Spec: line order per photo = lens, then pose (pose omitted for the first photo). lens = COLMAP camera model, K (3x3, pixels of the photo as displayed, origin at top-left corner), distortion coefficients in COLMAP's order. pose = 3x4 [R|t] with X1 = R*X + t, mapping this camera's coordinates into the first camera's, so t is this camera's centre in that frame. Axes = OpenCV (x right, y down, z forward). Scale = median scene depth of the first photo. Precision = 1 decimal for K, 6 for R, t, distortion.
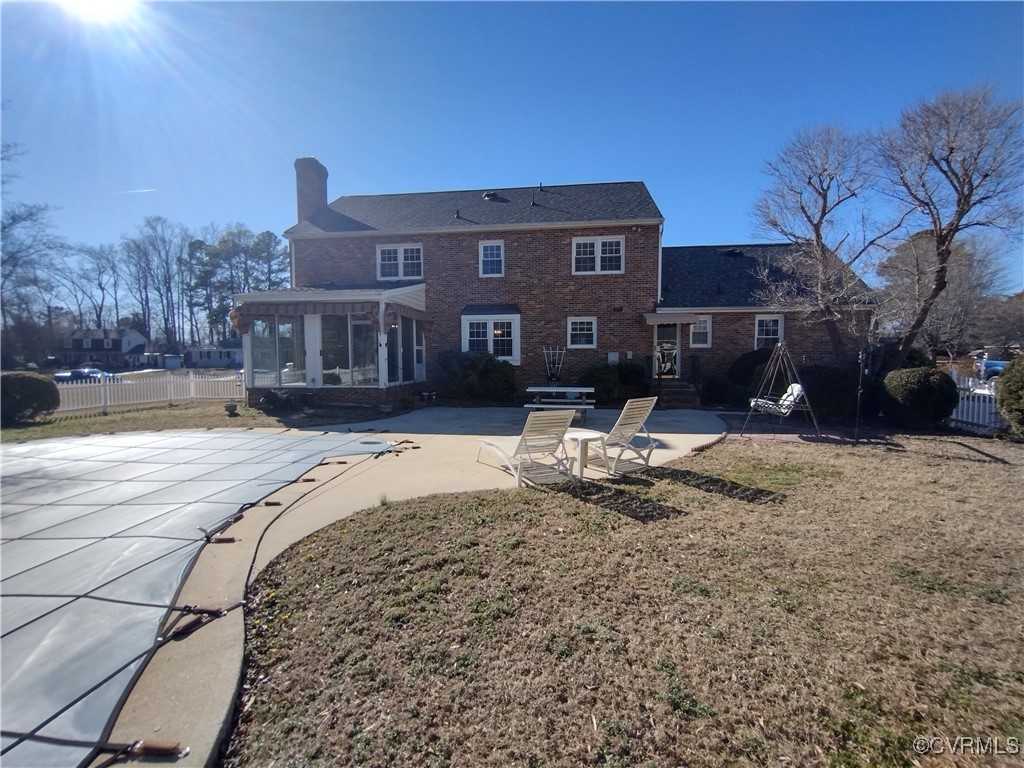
lens RADIAL K [[470.2, 0, 510.8], [0, 470.2, 386.5], [0, 0, 1]] dist [-0.002522, 0.001299]
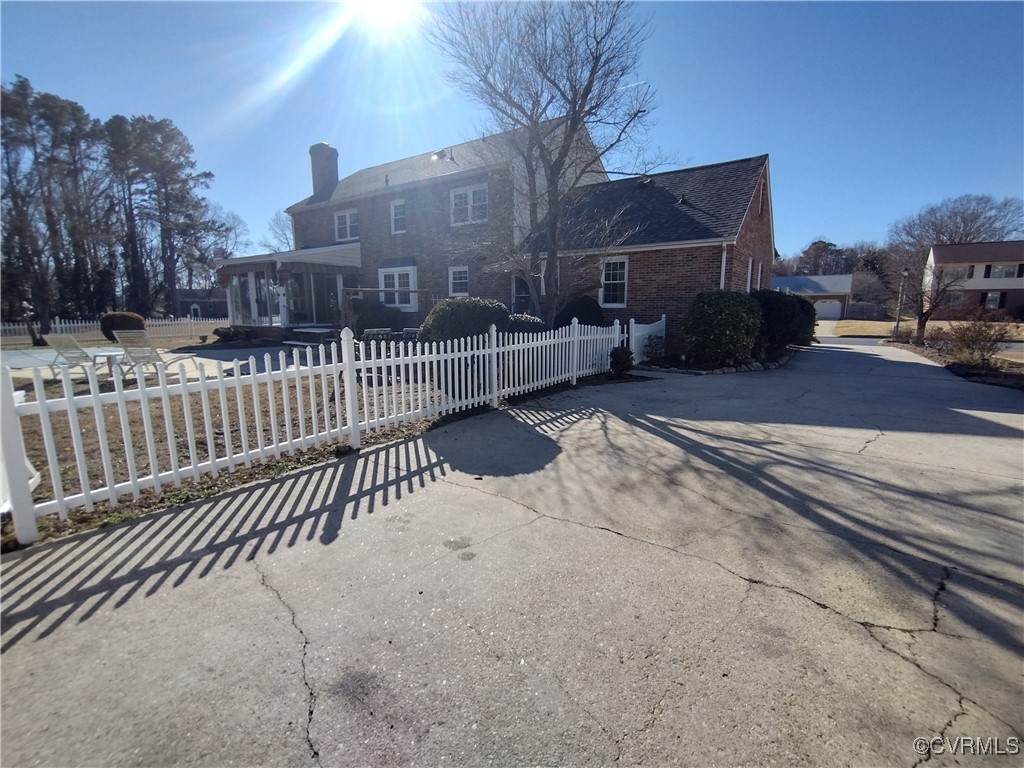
lens RADIAL K [[470.2, 0, 510.8], [0, 470.2, 386.5], [0, 0, 1]] dist [-0.002522, 0.001299]
pose [[0.869159, 0.089172, -0.486427, 0.785828], [-0.031428, 0.991580, 0.125621, -0.016661], [0.493534, -0.093897, 0.864643, 0.113313]]
